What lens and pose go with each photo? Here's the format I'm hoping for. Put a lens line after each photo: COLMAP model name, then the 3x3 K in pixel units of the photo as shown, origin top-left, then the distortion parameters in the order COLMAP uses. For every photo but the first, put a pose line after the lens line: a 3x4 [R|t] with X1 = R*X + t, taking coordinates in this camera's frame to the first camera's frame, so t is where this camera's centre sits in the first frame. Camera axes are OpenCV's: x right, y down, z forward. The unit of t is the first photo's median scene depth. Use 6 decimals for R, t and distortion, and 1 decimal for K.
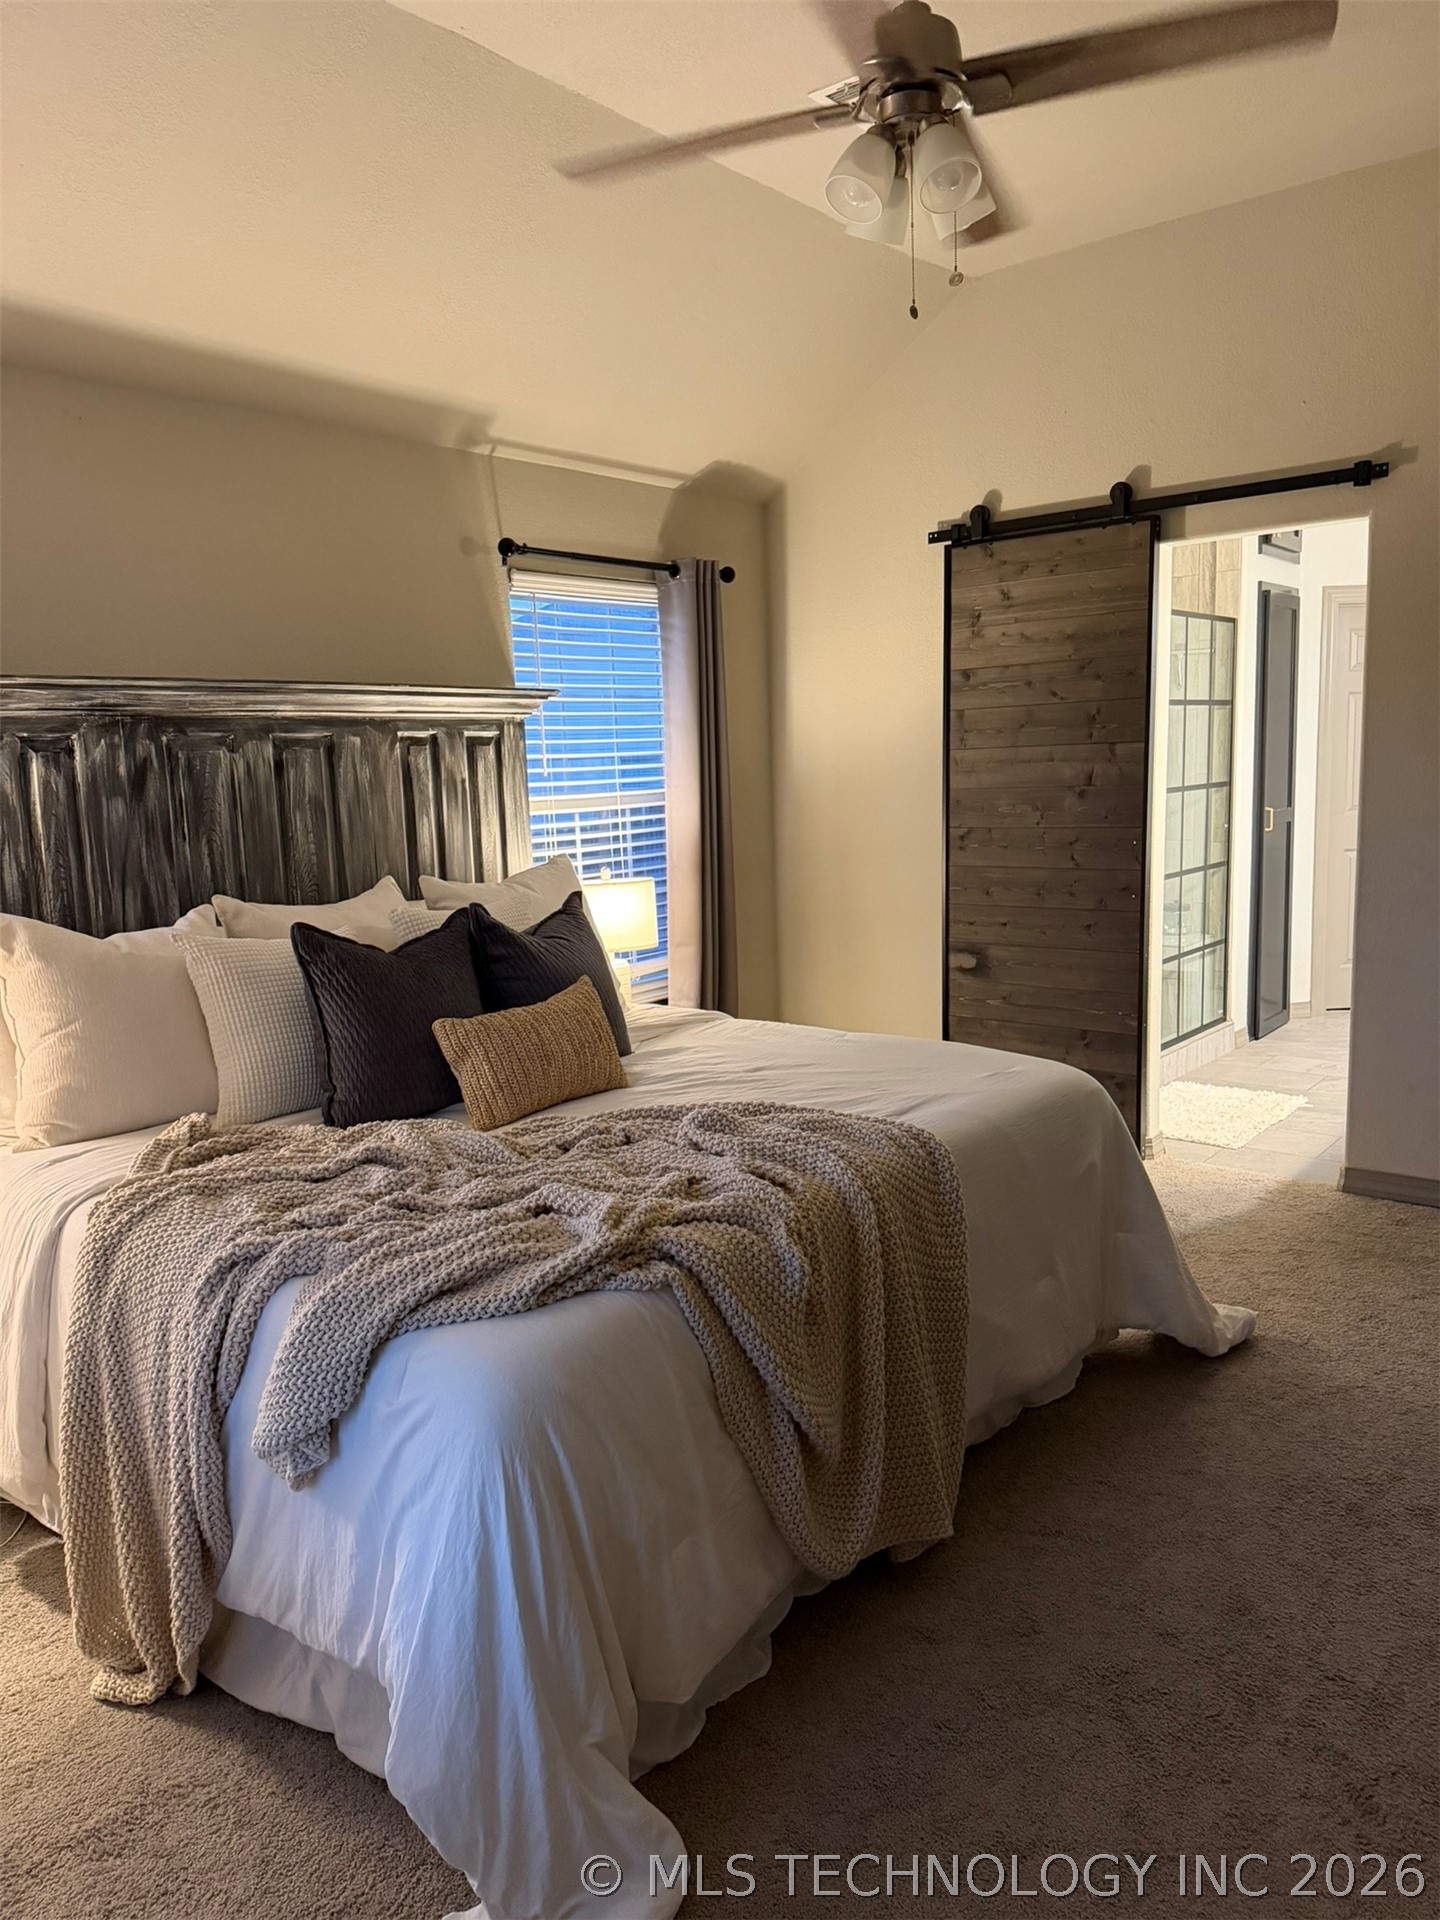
lens RADIAL K [[1343.8, 0, 724.0], [0, 1343.8, 964.2], [0, 0, 1]] dist [0.164403, -0.299118]
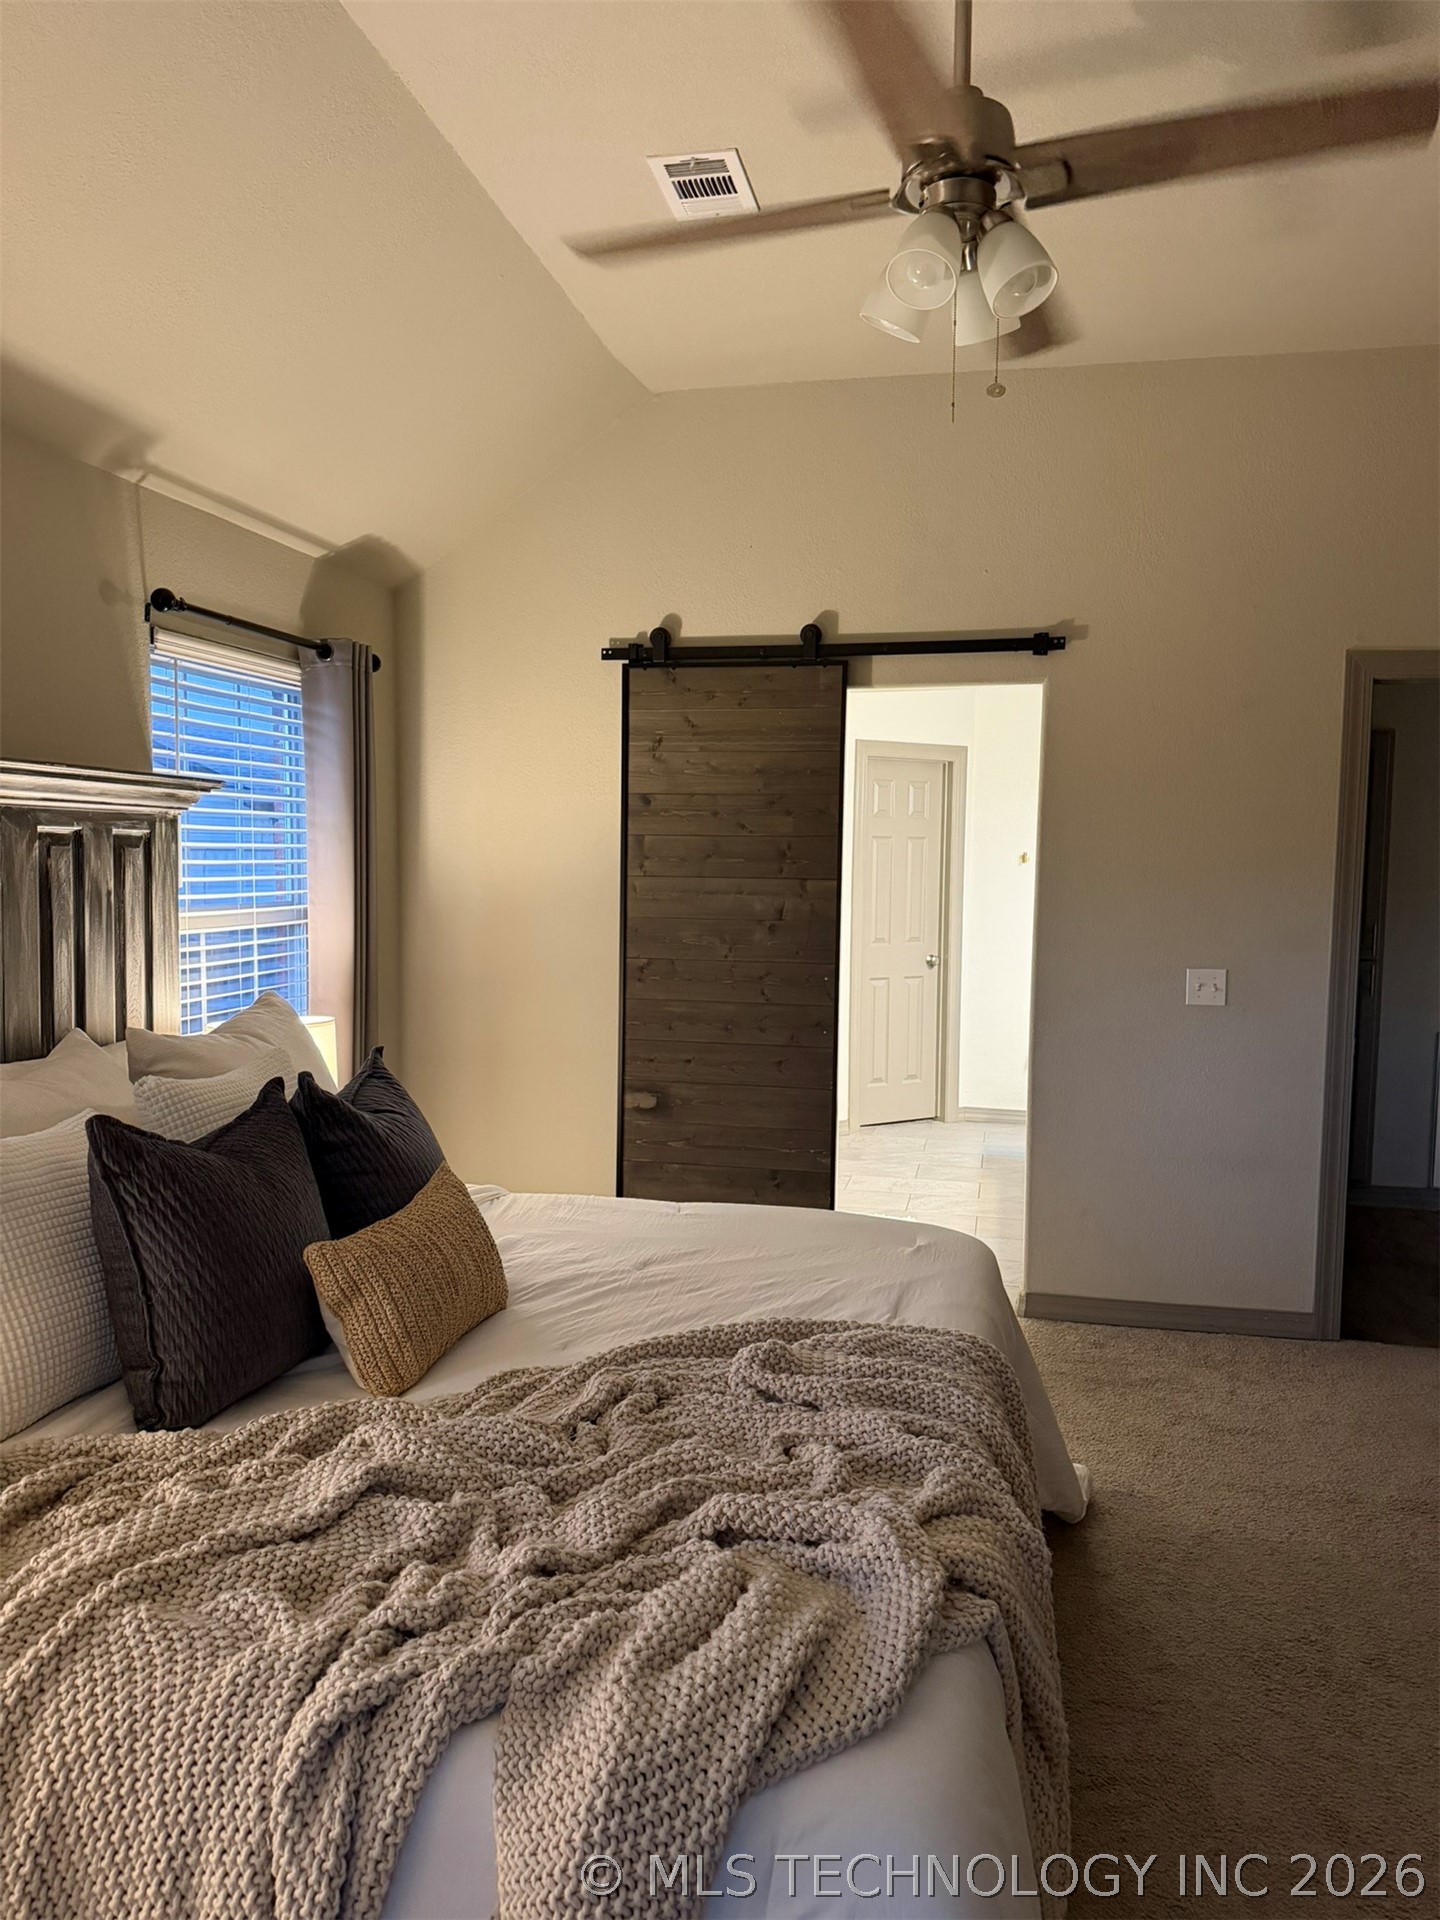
lens RADIAL K [[1333.7, 0, 717.9], [0, 1333.7, 965.3], [0, 0, 1]] dist [0.164513, -0.295897]
pose [[0.888460, 0.011422, 0.458812, -0.226317], [0.024573, 0.997072, -0.072407, -0.031020], [-0.458295, 0.075605, 0.885578, 0.172203]]
